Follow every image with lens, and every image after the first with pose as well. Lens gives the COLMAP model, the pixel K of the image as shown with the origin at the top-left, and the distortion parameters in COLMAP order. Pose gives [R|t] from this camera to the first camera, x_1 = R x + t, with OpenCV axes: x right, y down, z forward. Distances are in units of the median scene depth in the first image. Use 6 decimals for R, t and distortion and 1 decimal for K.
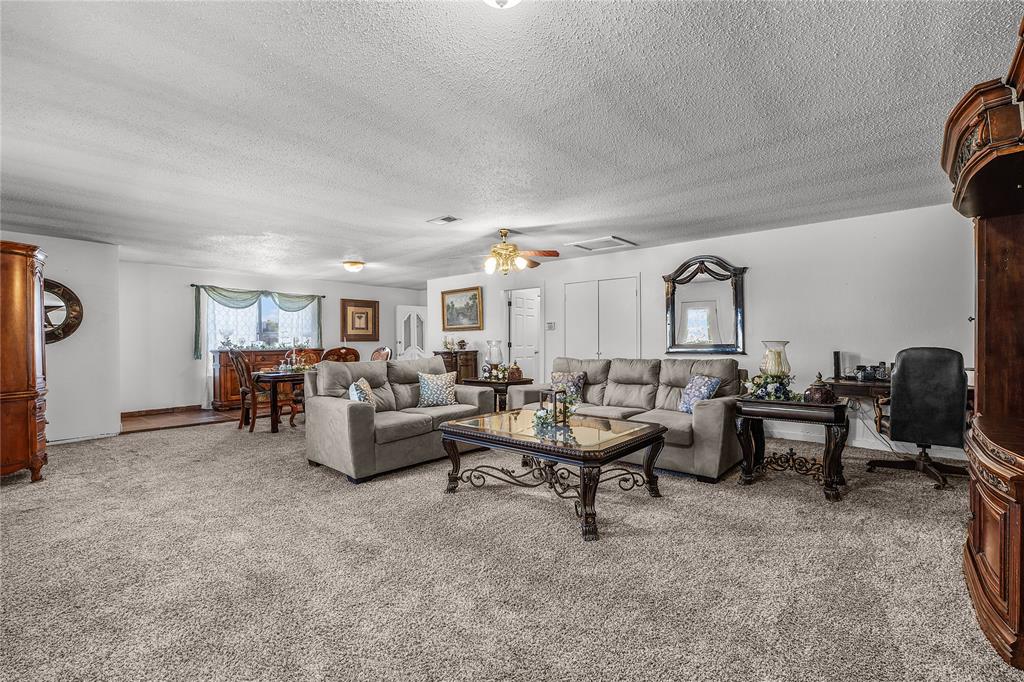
lens RADIAL K [[453.6, 0, 512.0], [0, 453.6, 341.0], [0, 0, 1]] dist [-0.011099, -0.000432]
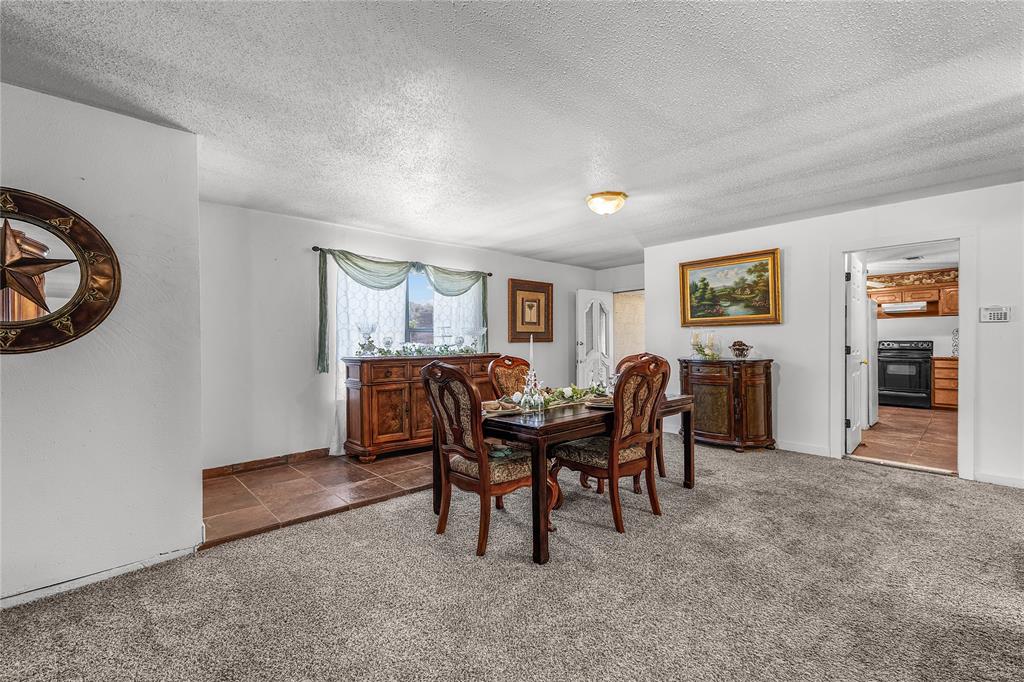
lens RADIAL K [[438.1, 0, 509.3], [0, 438.1, 342.3], [0, 0, 1]] dist [0.001442, 0.000375]
pose [[0.994301, 0.003126, -0.106564, -0.368031], [-0.002499, 0.999979, 0.006008, -0.003692], [0.106581, -0.005708, 0.994288, 0.423764]]
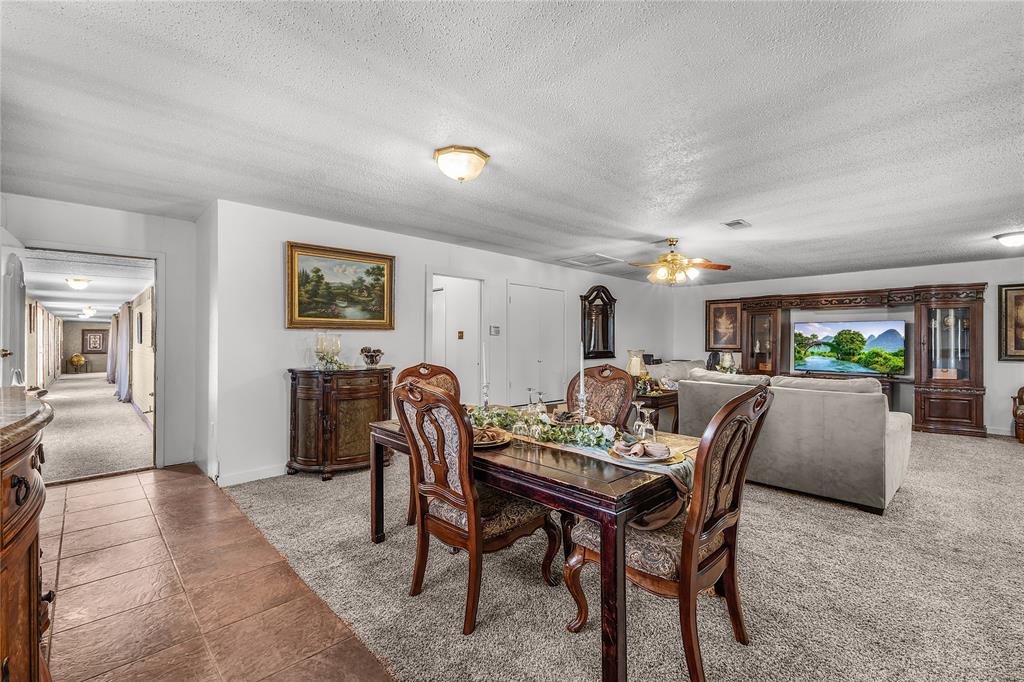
lens RADIAL K [[438.1, 0, 509.3], [0, 438.1, 342.3], [0, 0, 1]] dist [0.001442, 0.000375]
pose [[0.083309, 0.006711, 0.996501, -0.655480], [-0.008350, 0.999947, -0.006036, -0.006891], [-0.996489, -0.007818, 0.083361, 0.837201]]
